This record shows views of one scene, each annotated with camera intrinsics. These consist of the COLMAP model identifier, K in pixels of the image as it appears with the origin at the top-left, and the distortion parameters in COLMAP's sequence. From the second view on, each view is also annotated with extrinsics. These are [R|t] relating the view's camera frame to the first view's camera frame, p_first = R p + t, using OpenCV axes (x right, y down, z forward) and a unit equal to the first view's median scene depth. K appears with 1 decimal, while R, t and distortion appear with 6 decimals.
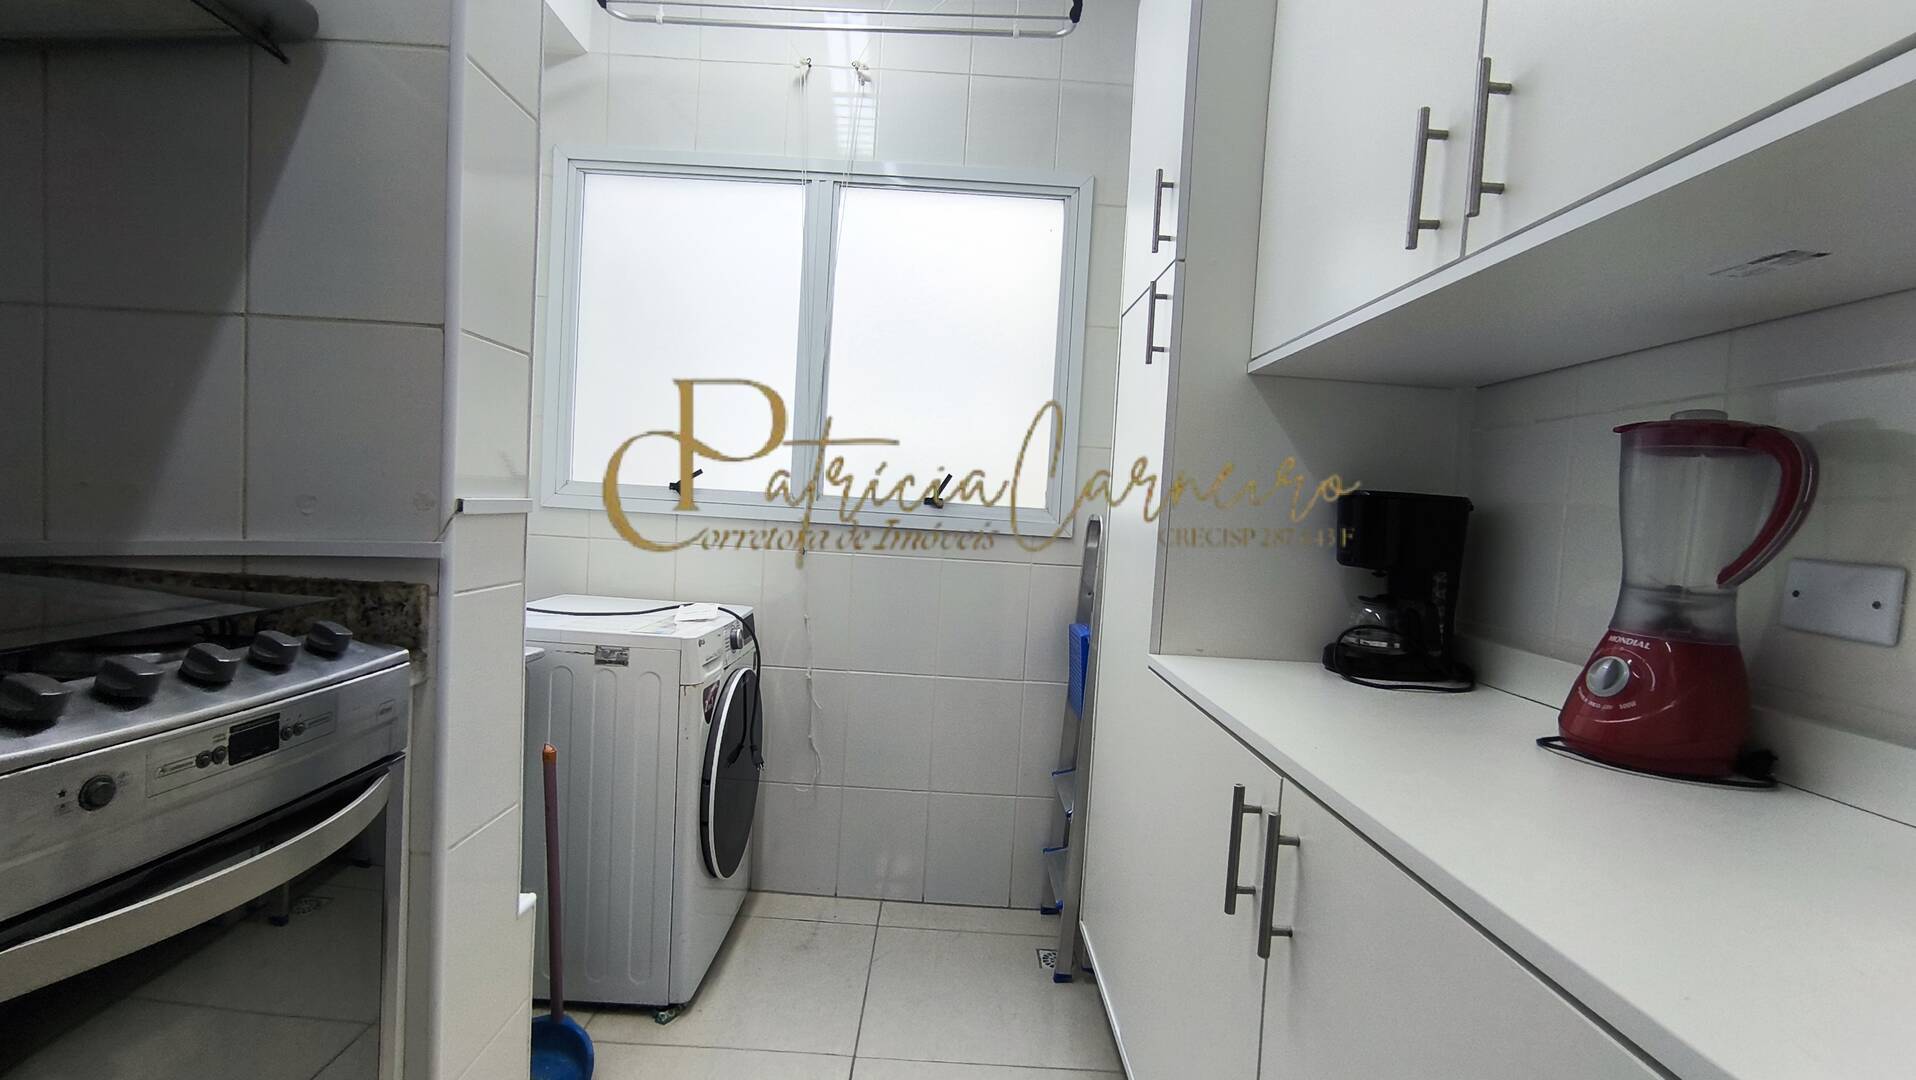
lens RADIAL K [[875.5, 0, 947.2], [0, 875.5, 549.7], [0, 0, 1]] dist [-0.007487, 0.003938]
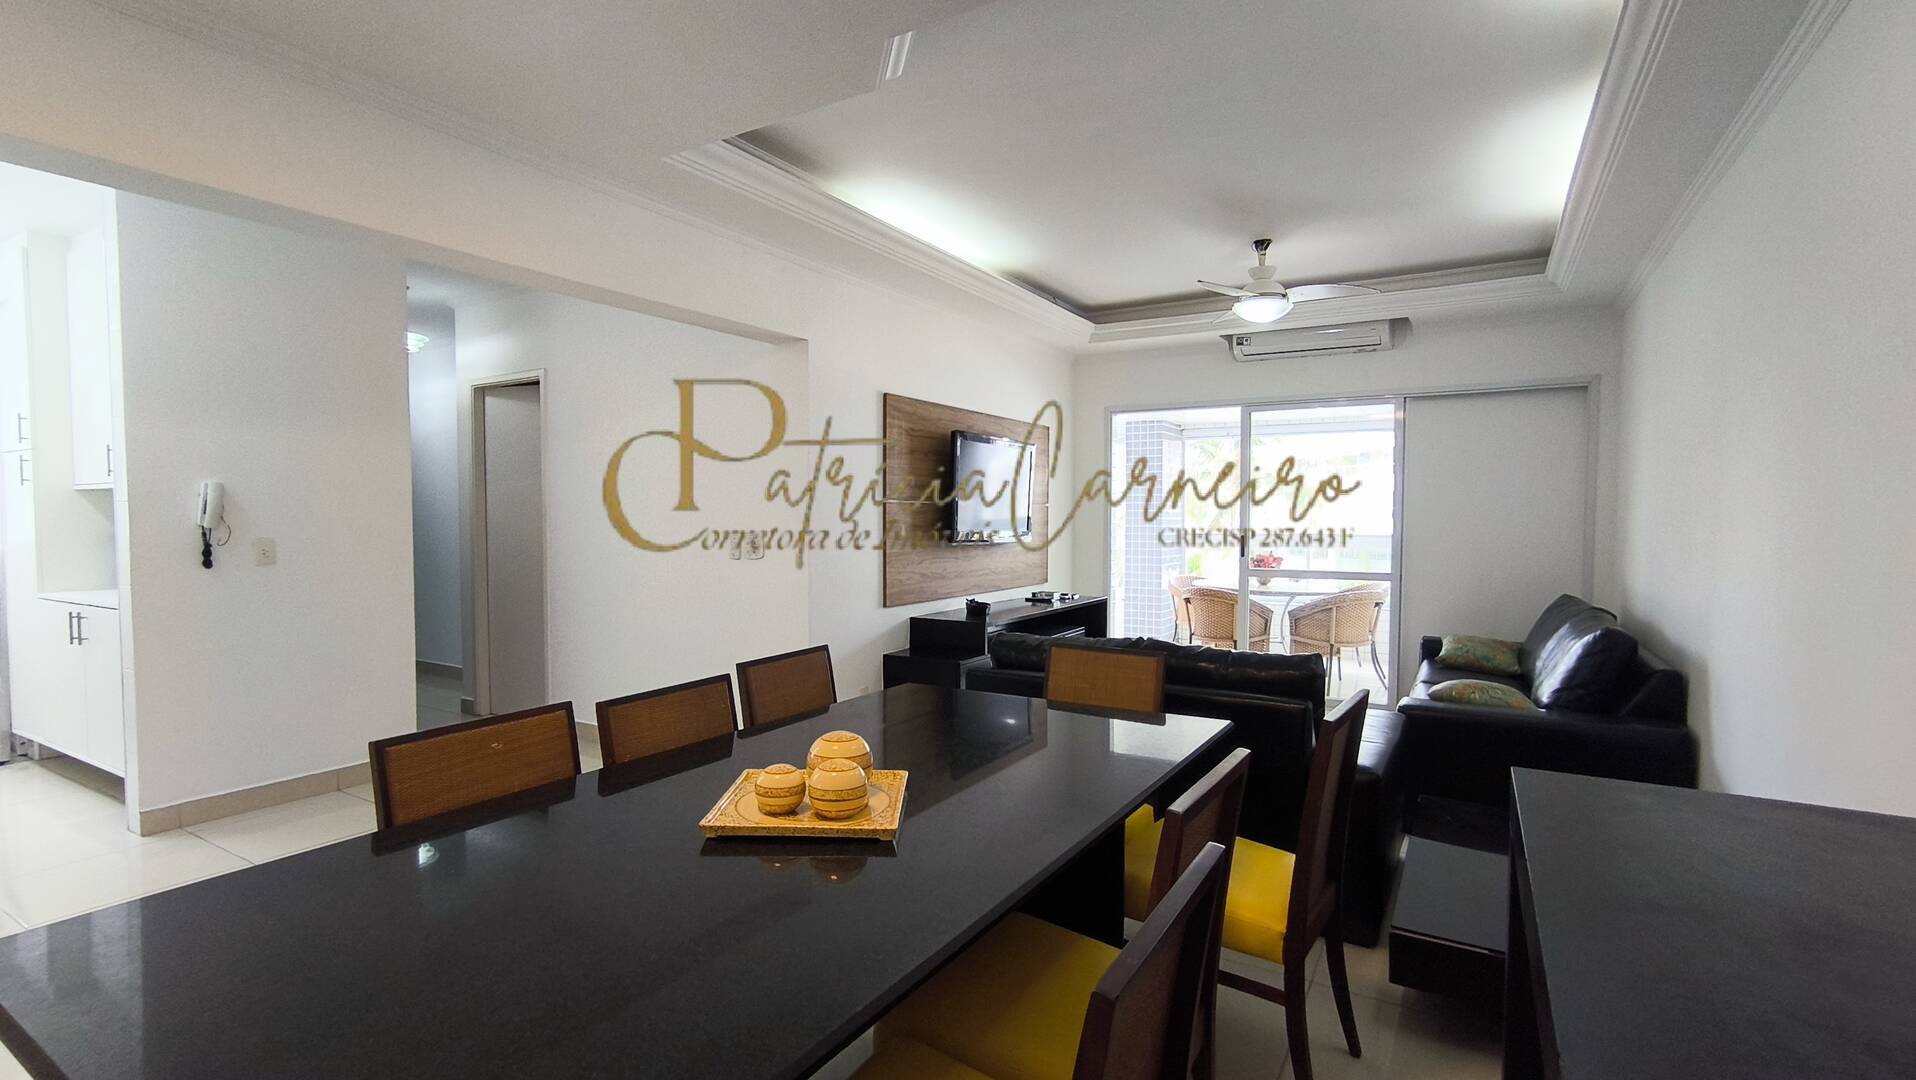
lens RADIAL K [[875.5, 0, 959.2], [0, 875.5, 547.9], [0, 0, 1]] dist [-0.007487, 0.003938]
pose [[0.511420, -0.086403, 0.854976, -0.455245], [0.067601, 0.995894, 0.060207, 0.005258], [-0.856668, 0.027006, 0.515161, -2.132876]]
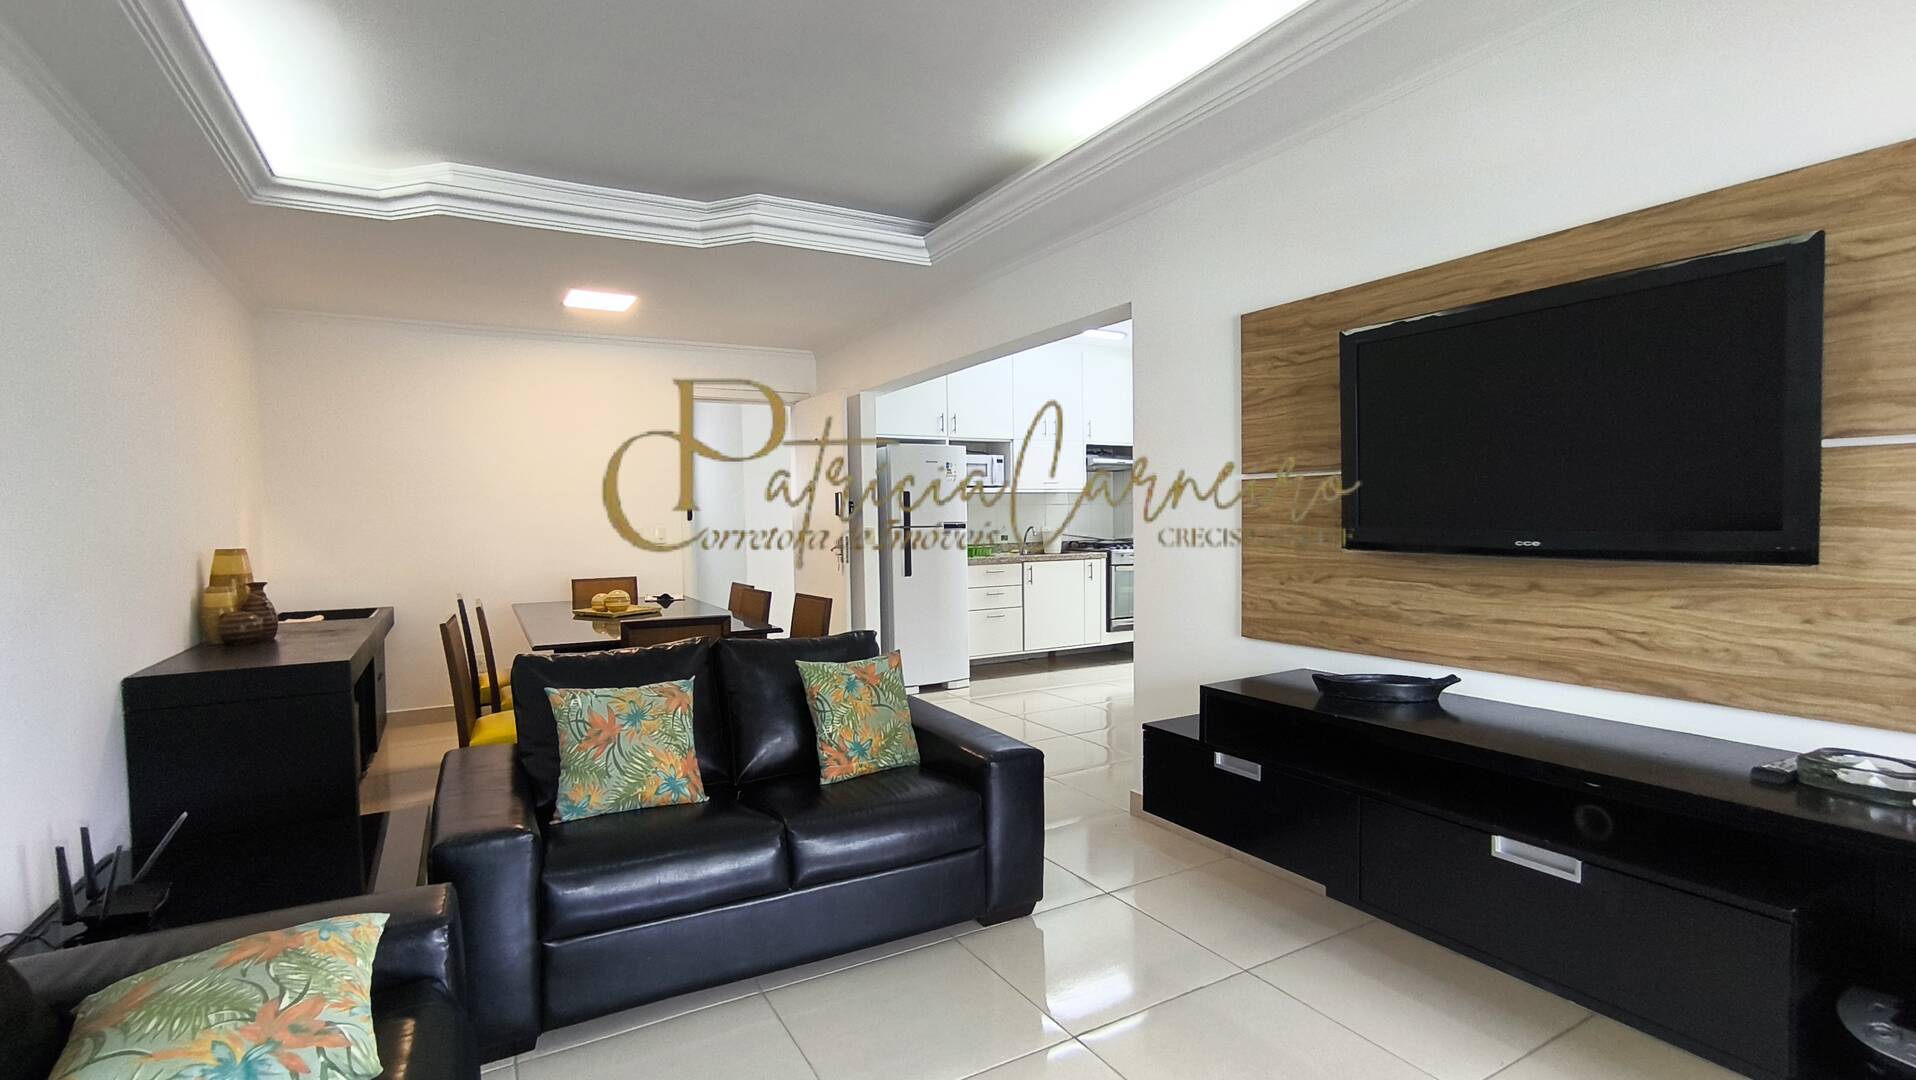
lens RADIAL K [[875.5, 0, 957.1], [0, 875.5, 551.5], [0, 0, 1]] dist [-0.007487, 0.003938]
pose [[0.500405, -0.027570, -0.865352, 2.339263], [0.003262, 0.999546, -0.029959, 0.171570], [0.865785, 0.012169, 0.500268, -1.990155]]
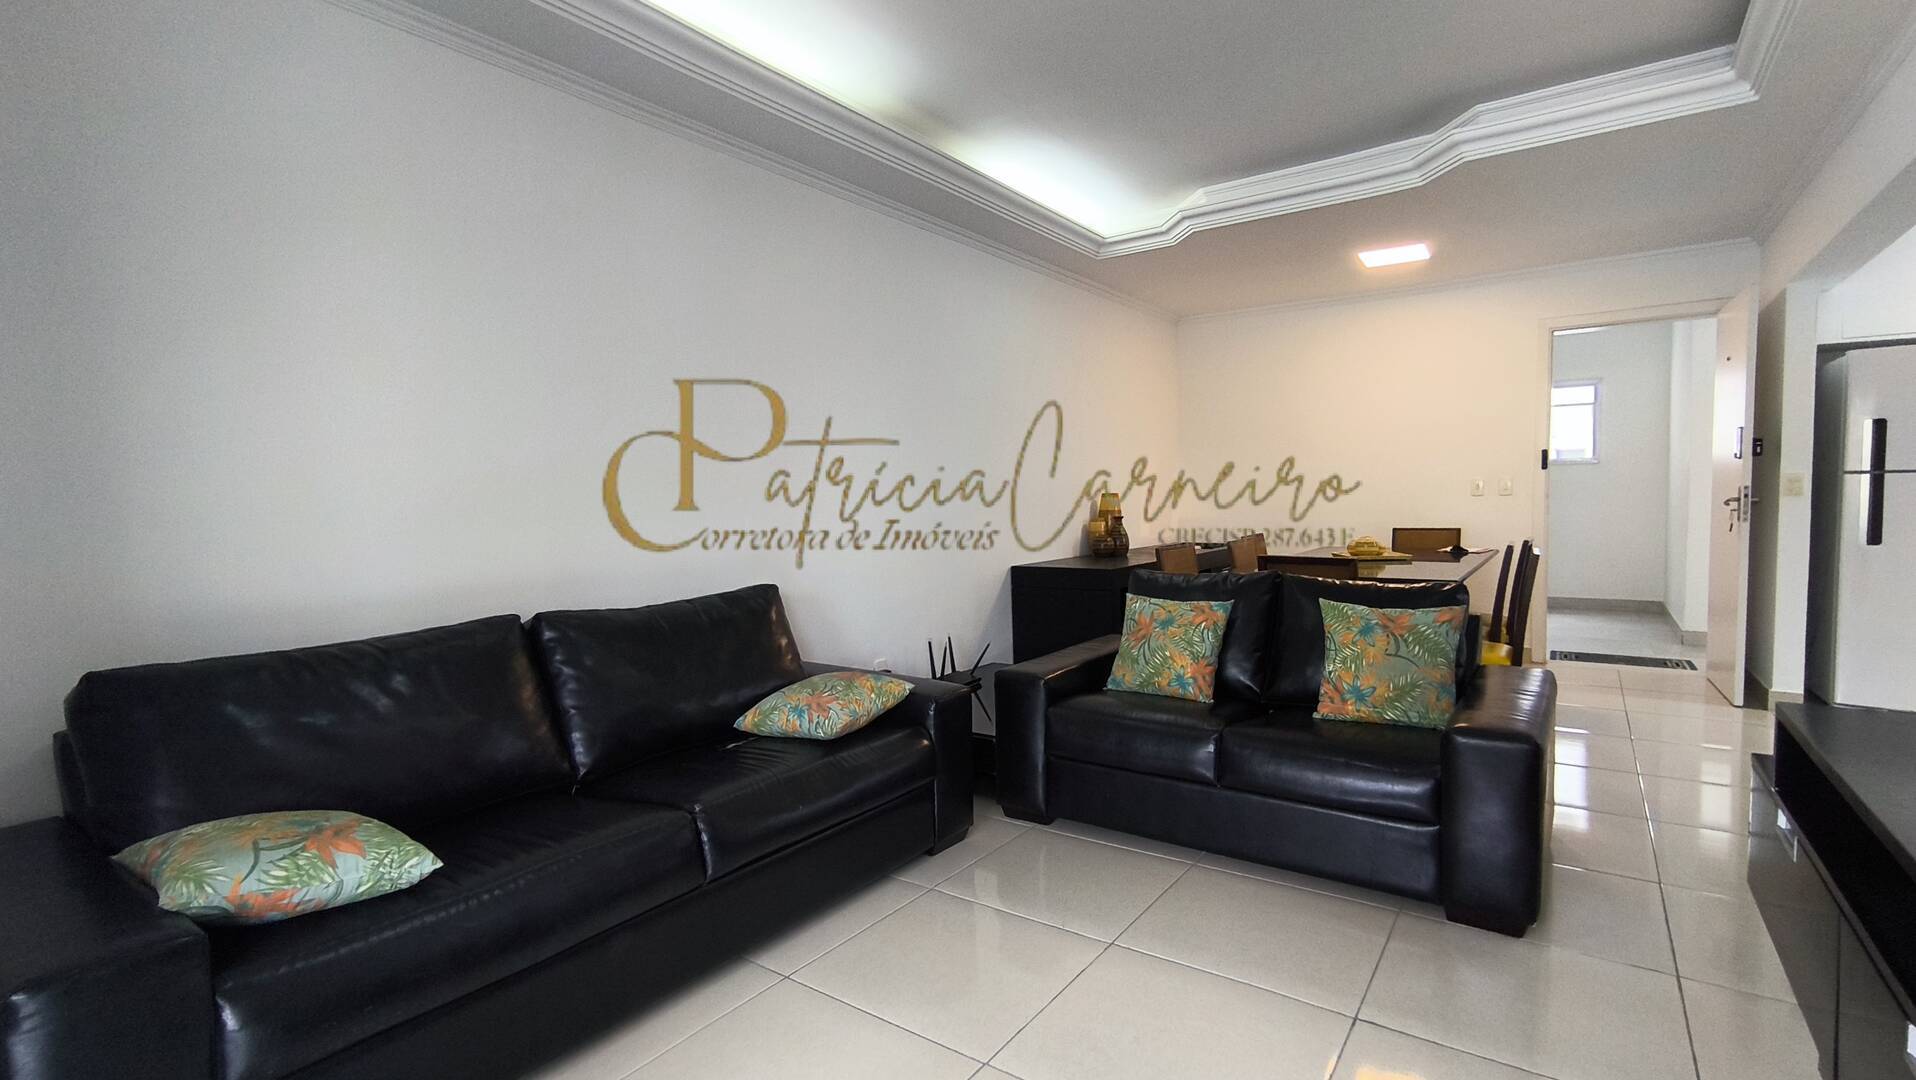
lens RADIAL K [[875.5, 0, 957.0], [0, 875.5, 545.4], [0, 0, 1]] dist [-0.007487, 0.003938]
pose [[-0.566105, 0.005205, -0.824316, 2.507334], [-0.043522, 0.998397, 0.036193, 0.187587], [0.823183, 0.056365, -0.564971, -1.274324]]
